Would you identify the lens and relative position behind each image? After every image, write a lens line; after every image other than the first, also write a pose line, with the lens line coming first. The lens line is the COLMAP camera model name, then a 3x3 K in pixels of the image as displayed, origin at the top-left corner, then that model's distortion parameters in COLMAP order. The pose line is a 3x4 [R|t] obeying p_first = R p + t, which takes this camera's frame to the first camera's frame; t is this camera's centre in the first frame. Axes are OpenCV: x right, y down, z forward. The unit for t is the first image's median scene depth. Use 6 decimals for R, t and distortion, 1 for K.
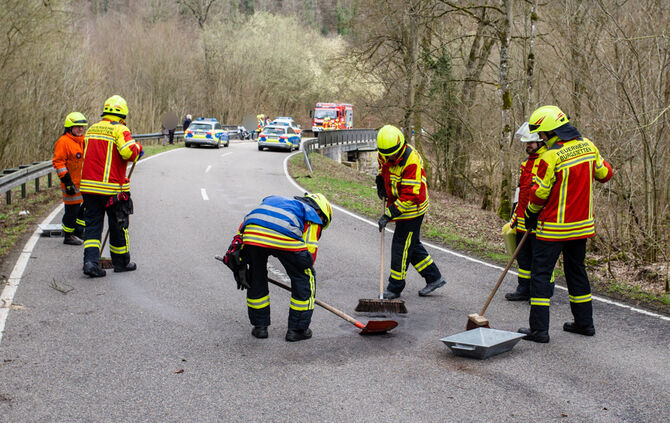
lens RADIAL K [[1022.5, 0, 335.2], [0, 1022.5, 211.8], [0, 0, 1]] dist [0.019570, 0.000000]
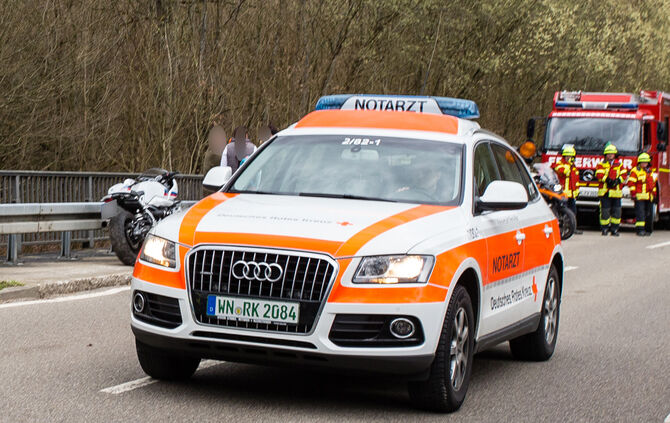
lens RADIAL K [[628.8, 0, 334.0], [0, 628.8, 214.5], [0, 0, 1]] dist [0.032742, 0.000000]
pose [[0.962817, 0.018313, -0.269535, -0.032260], [-0.028148, 0.999070, -0.032670, -0.080041], [0.268686, 0.039042, 0.962436, 0.962246]]
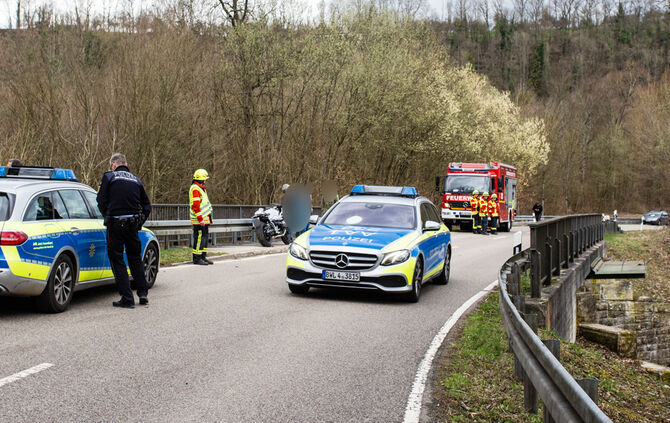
lens RADIAL K [[1022.5, 0, 334.4], [0, 1022.5, 210.9], [0, 0, 1]] dist [0.019570, 0.000000]
pose [[0.995041, -0.002942, -0.099421, -0.028085], [-0.005435, 0.996462, -0.083874, -0.046365], [0.099316, 0.083998, 0.991504, 0.572083]]
